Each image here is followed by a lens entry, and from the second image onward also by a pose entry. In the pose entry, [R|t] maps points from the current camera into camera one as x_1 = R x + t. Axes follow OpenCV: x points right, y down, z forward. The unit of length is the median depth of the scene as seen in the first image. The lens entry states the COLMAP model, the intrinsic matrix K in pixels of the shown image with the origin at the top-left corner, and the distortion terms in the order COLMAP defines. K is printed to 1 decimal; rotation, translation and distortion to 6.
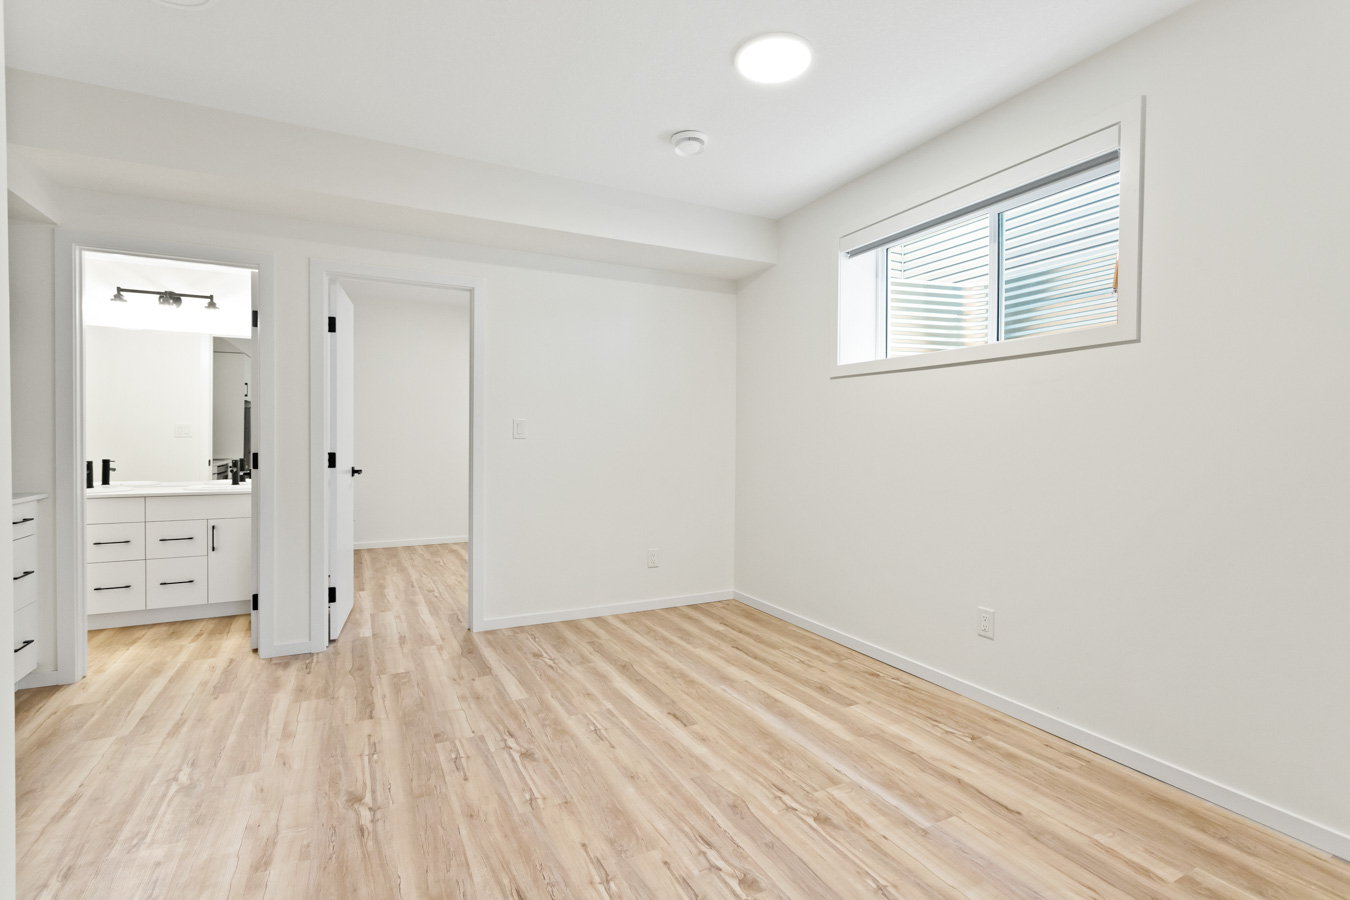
lens RADIAL K [[633.4, 0, 678.9], [0, 633.4, 448.8], [0, 0, 1]] dist [0.003652, 0.000141]
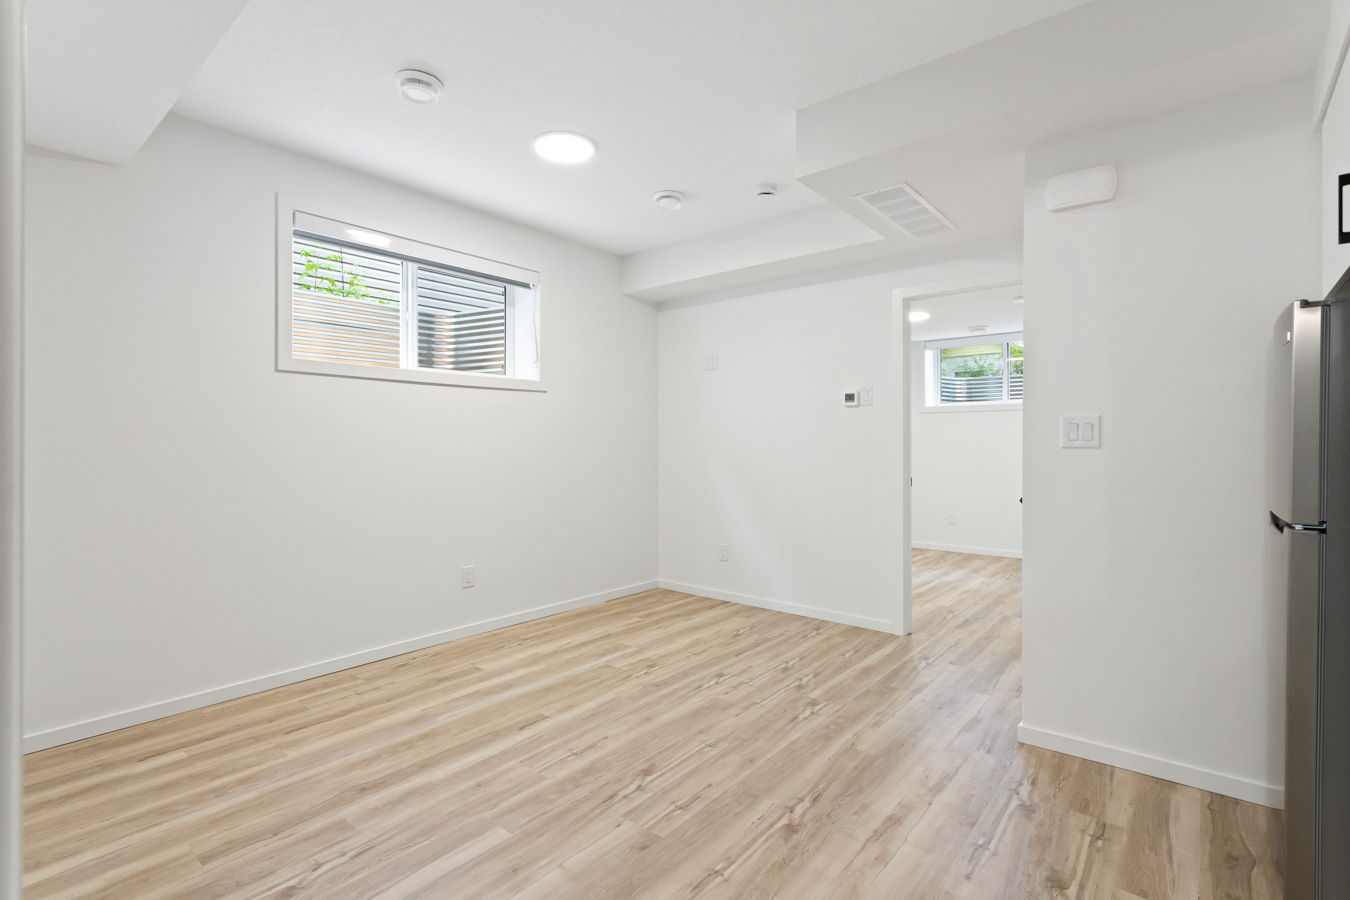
lens RADIAL K [[633.4, 0, 681.0], [0, 633.4, 445.2], [0, 0, 1]] dist [0.003652, 0.000141]
pose [[-0.395572, -0.005924, 0.918416, -1.000813], [0.011899, 0.999862, 0.011575, -0.023590], [-0.918358, 0.015506, -0.395447, 1.157860]]
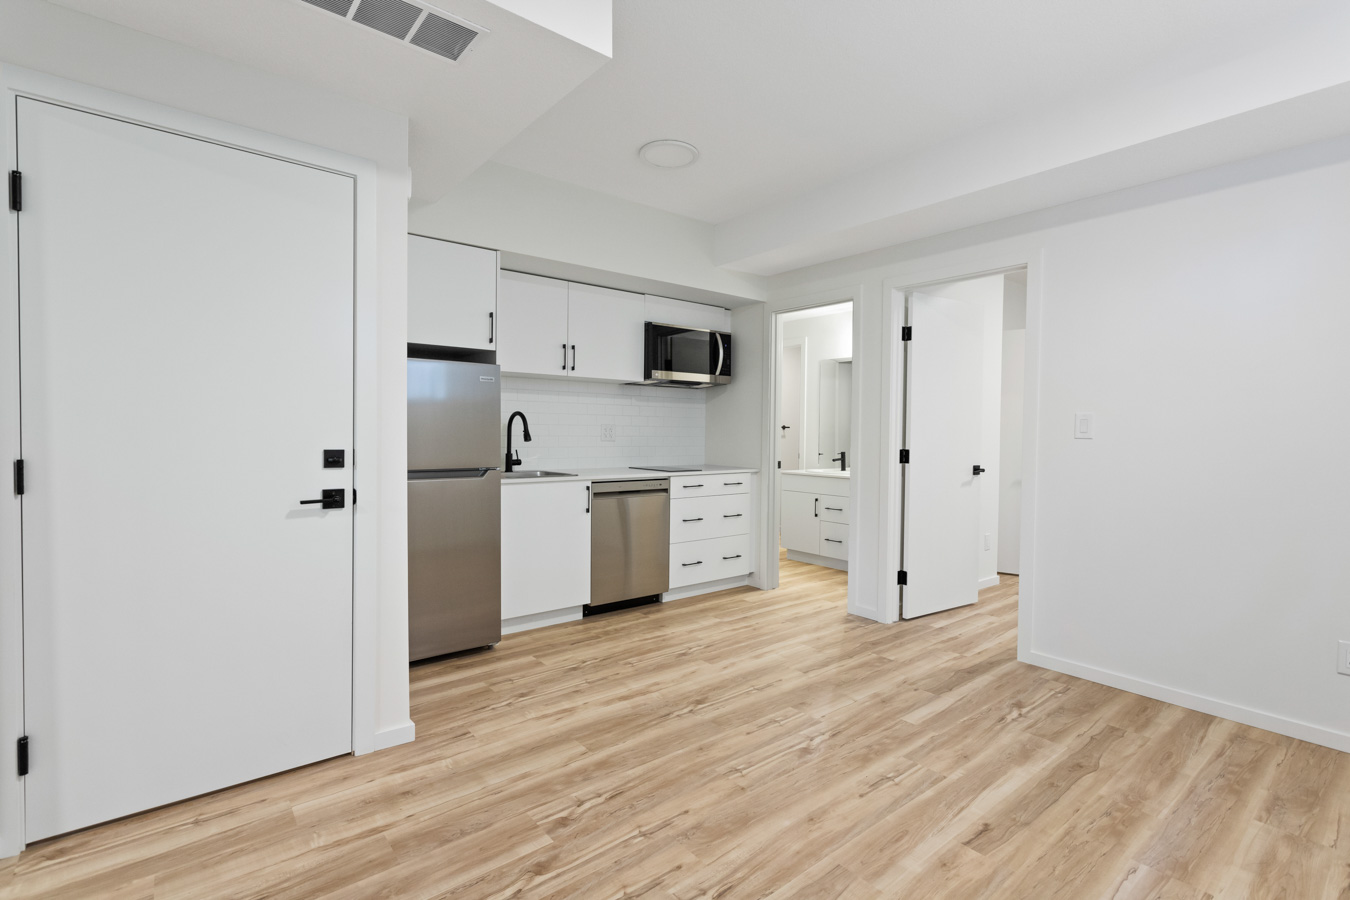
lens RADIAL K [[633.4, 0, 679.6], [0, 633.4, 447.5], [0, 0, 1]] dist [0.003652, 0.000141]
pose [[0.206874, 0.021057, -0.978141, 0.602663], [-0.024746, 0.999561, 0.016285, -0.007344], [0.978055, 0.020836, 0.207304, 0.511219]]
